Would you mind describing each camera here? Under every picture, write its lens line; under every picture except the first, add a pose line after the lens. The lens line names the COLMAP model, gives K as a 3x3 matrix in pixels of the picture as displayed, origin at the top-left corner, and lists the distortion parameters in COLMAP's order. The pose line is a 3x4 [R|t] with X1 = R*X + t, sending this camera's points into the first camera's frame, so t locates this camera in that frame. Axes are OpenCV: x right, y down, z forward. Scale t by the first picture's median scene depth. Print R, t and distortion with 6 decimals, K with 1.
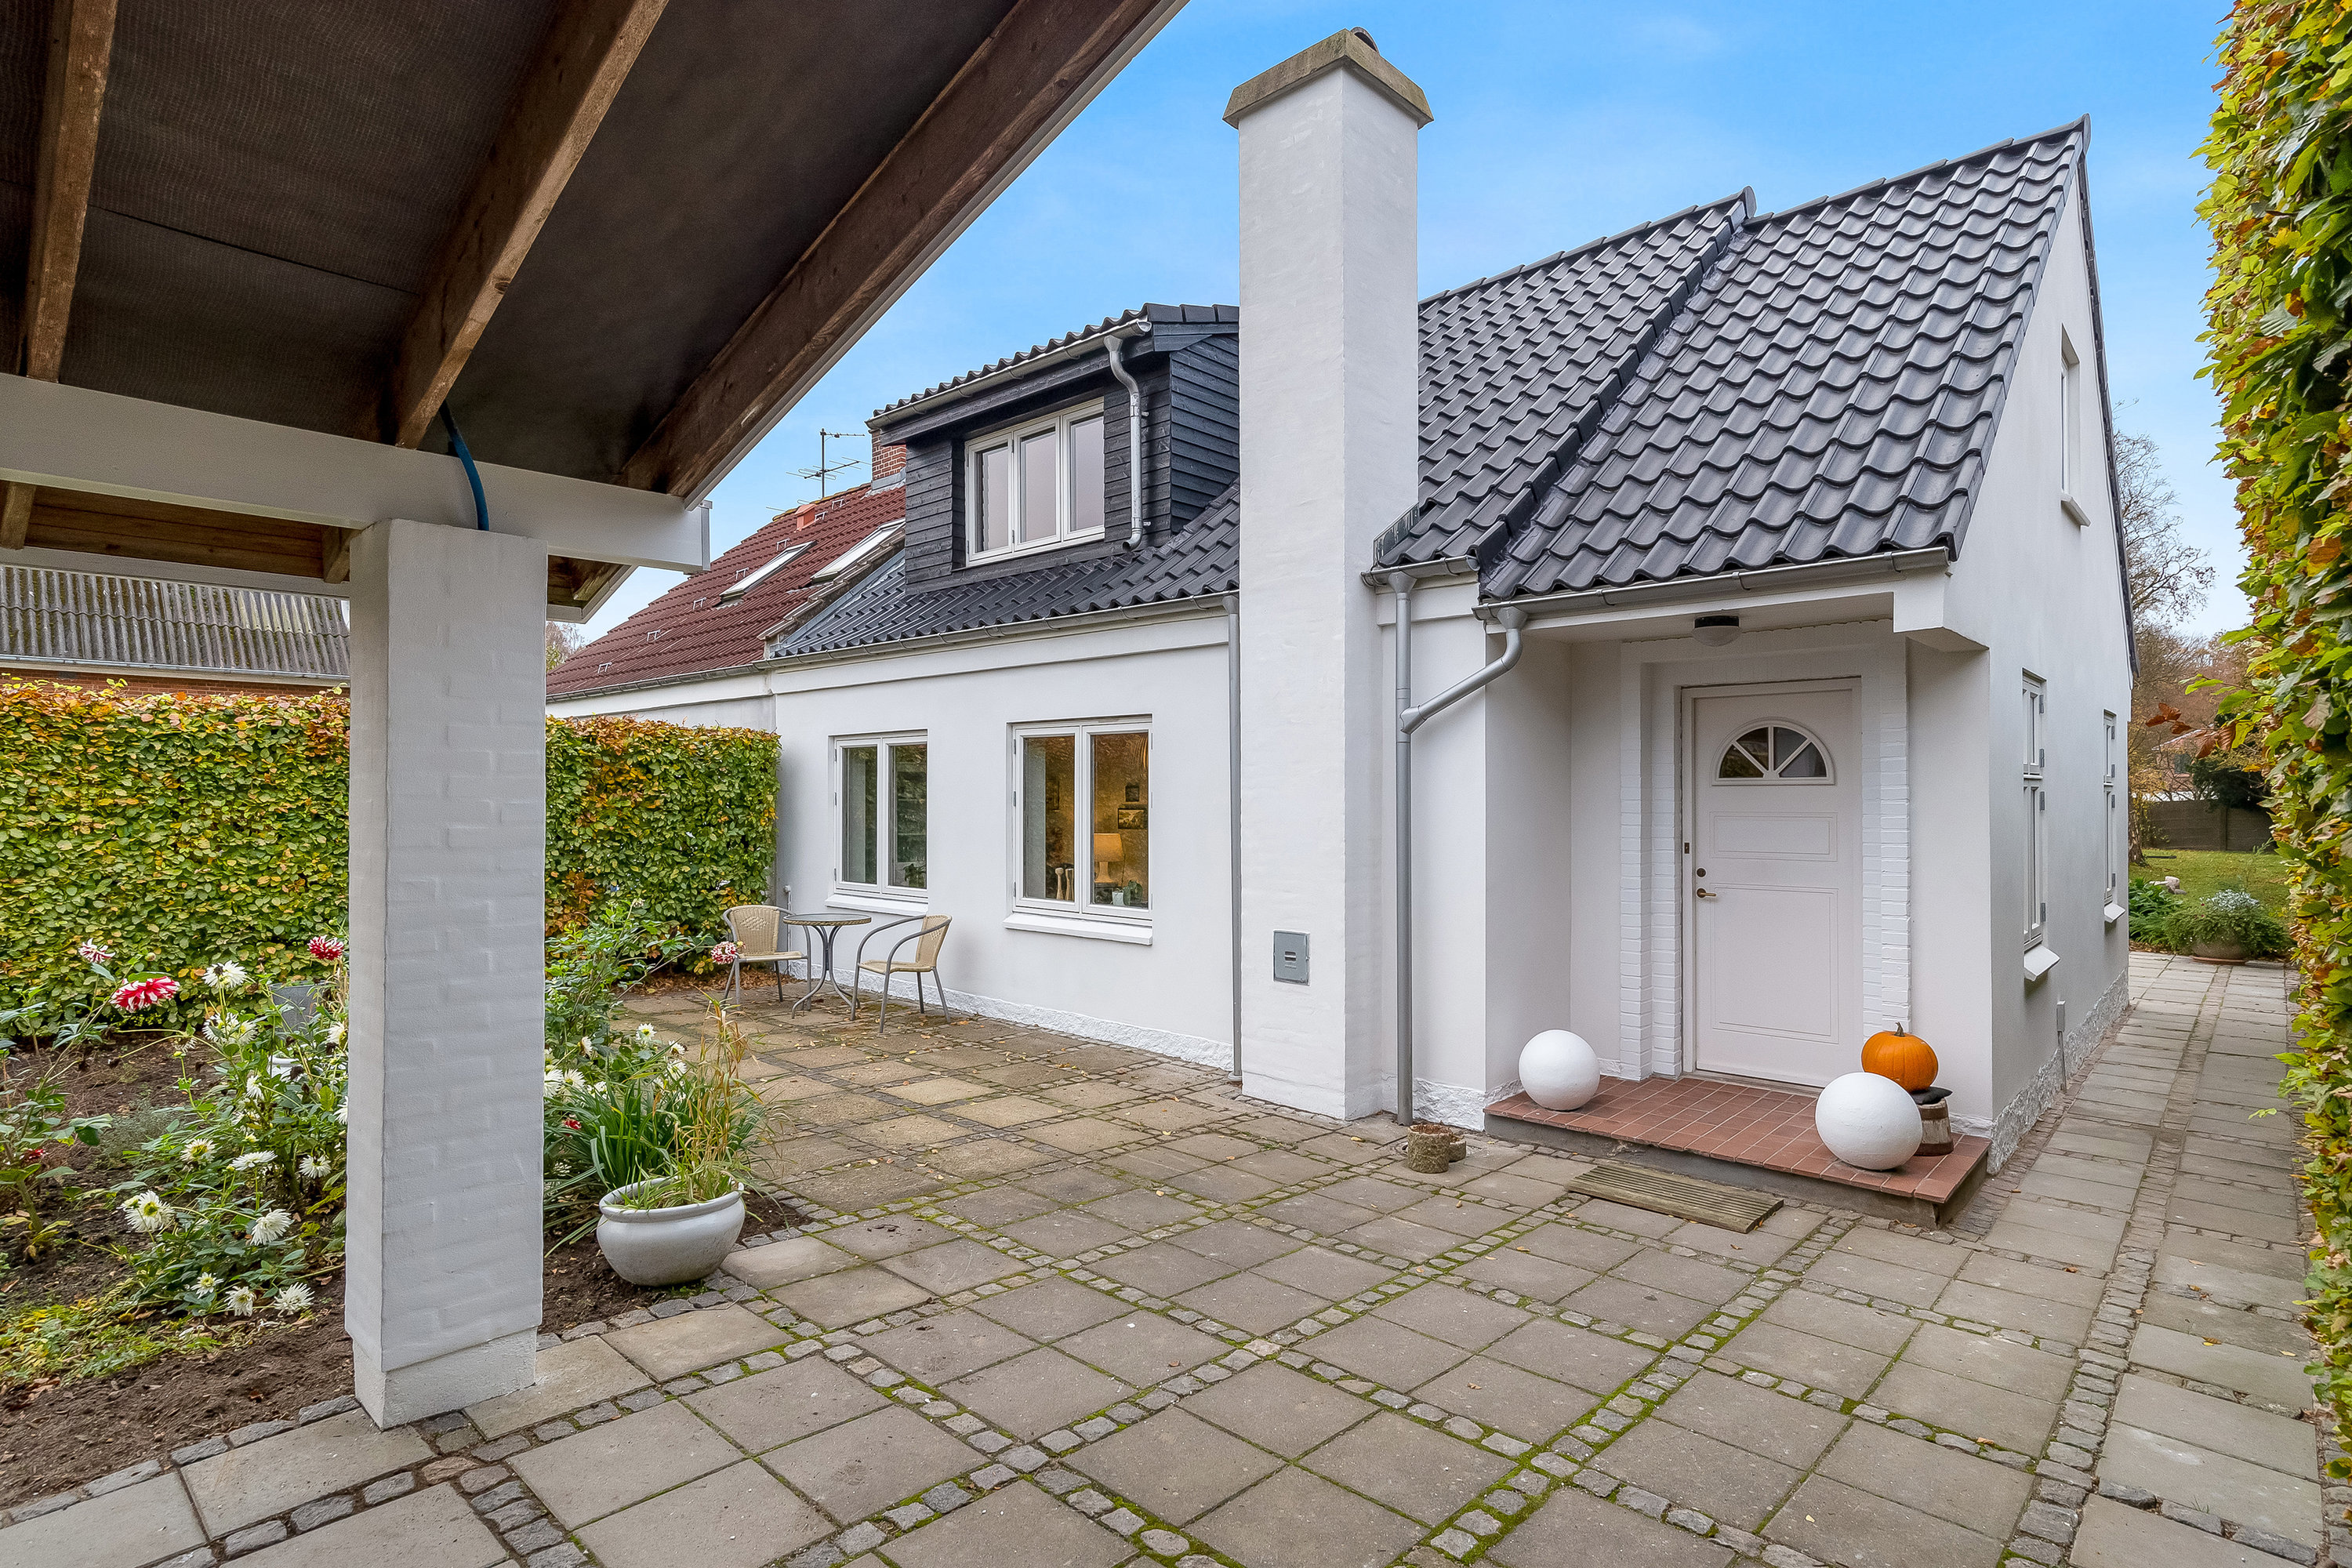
lens RADIAL K [[1207.1, 0, 1189.3], [0, 1207.1, 793.3], [0, 0, 1]] dist [-0.002210, 0.000684]
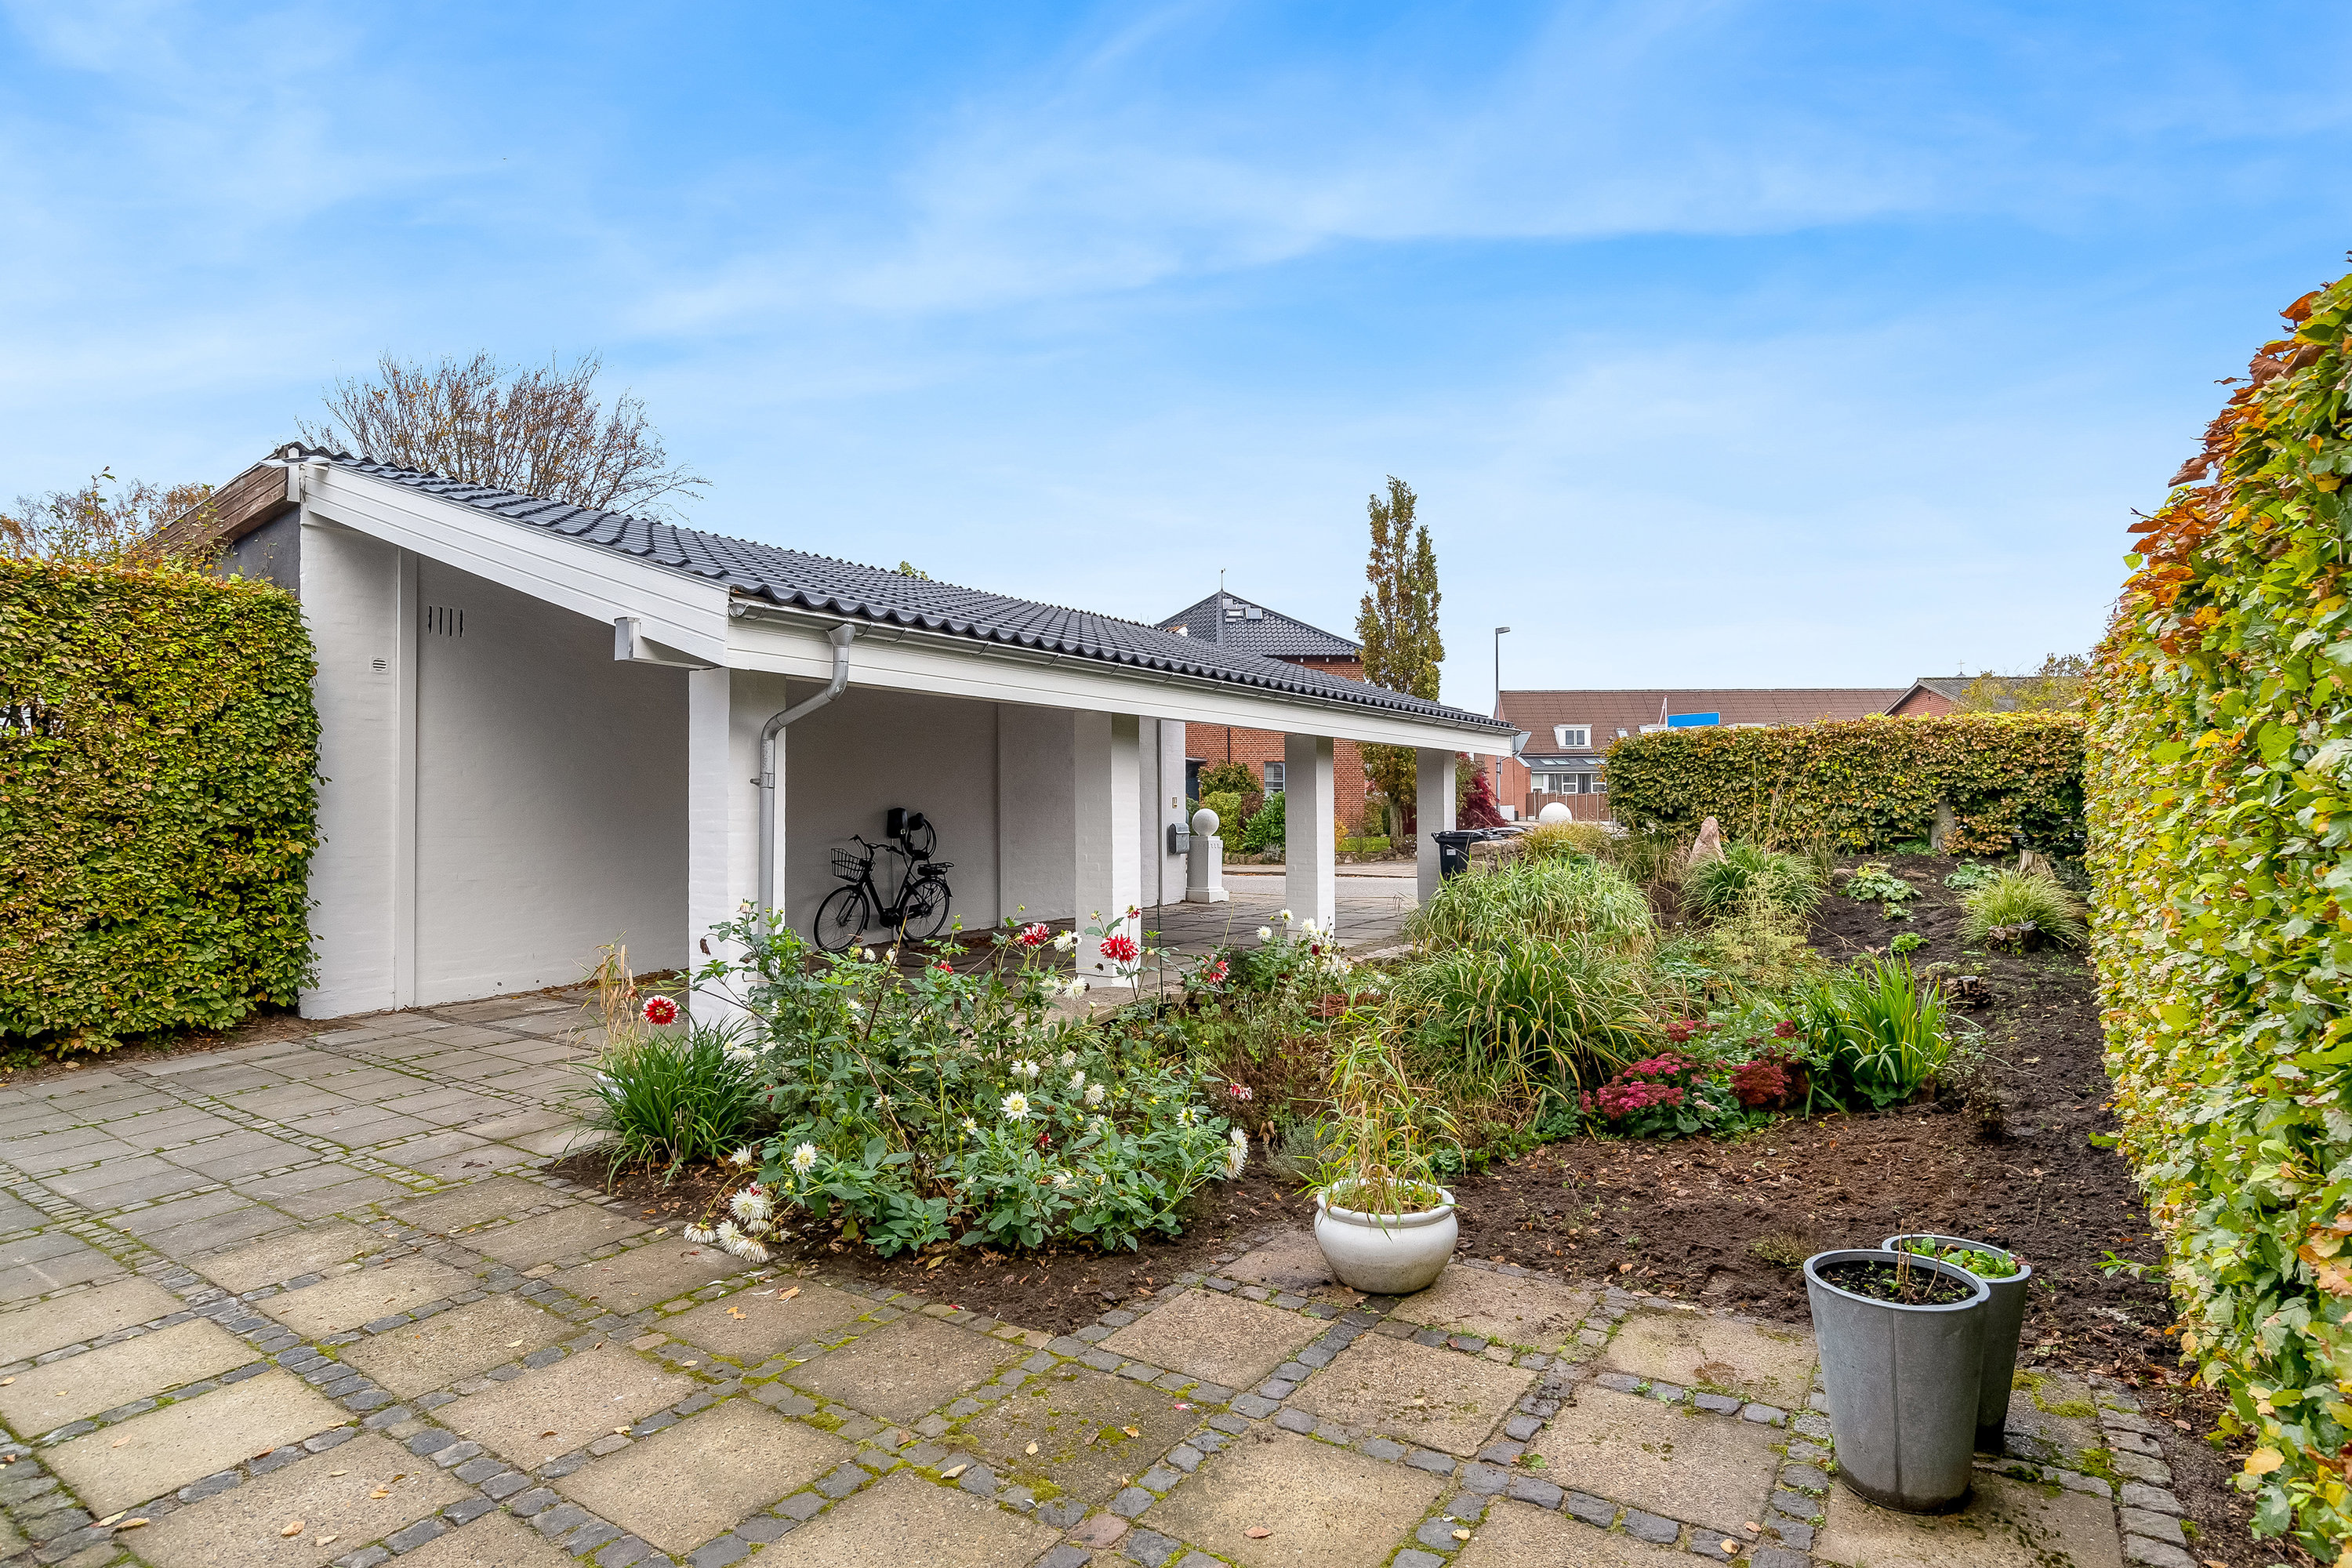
lens RADIAL K [[1207.1, 0, 1189.3], [0, 1207.1, 793.3], [0, 0, 1]] dist [-0.002210, 0.000684]
pose [[-0.988114, 0.002300, -0.153706, -0.561244], [0.005302, 0.999803, -0.019126, 0.021792], [0.153631, -0.019714, -0.987932, 1.681703]]
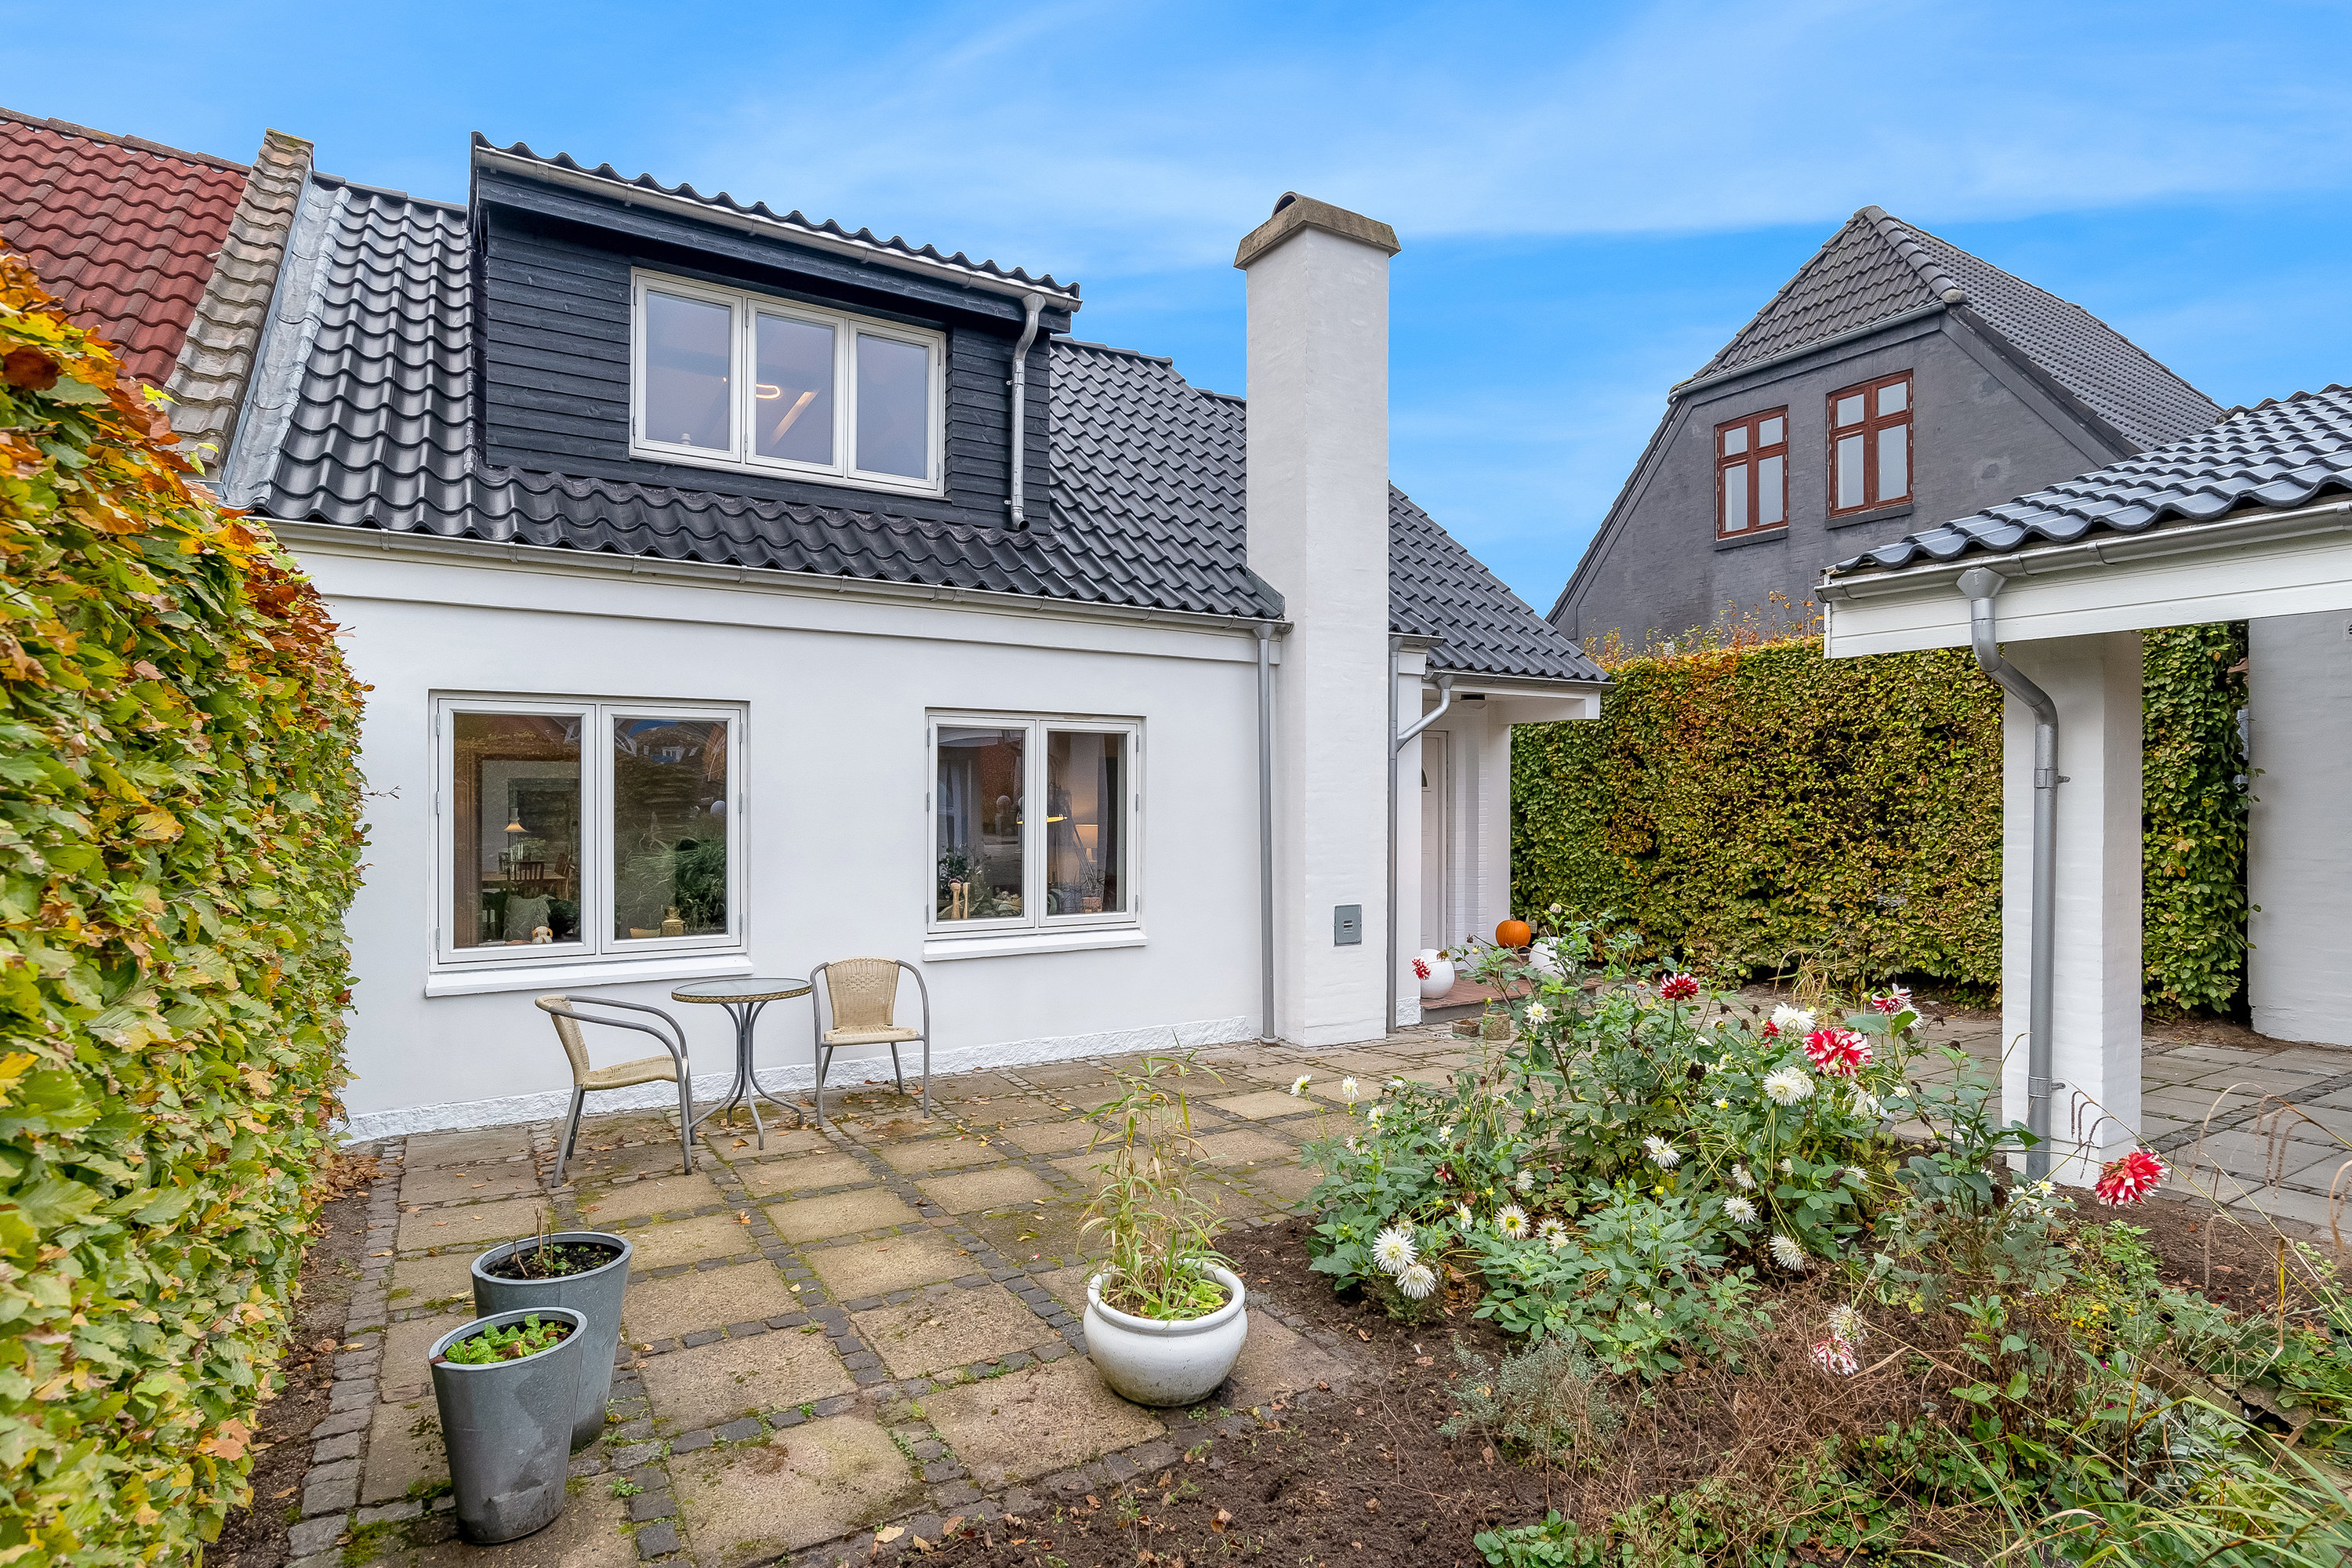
lens RADIAL K [[1207.1, 0, 1189.3], [0, 1207.1, 793.3], [0, 0, 1]] dist [-0.002210, 0.000684]
pose [[0.252686, 0.002878, 0.967544, -1.288315], [-0.001310, 0.999996, -0.002633, 0.001408], [-0.967547, -0.000602, 0.252689, 0.916234]]
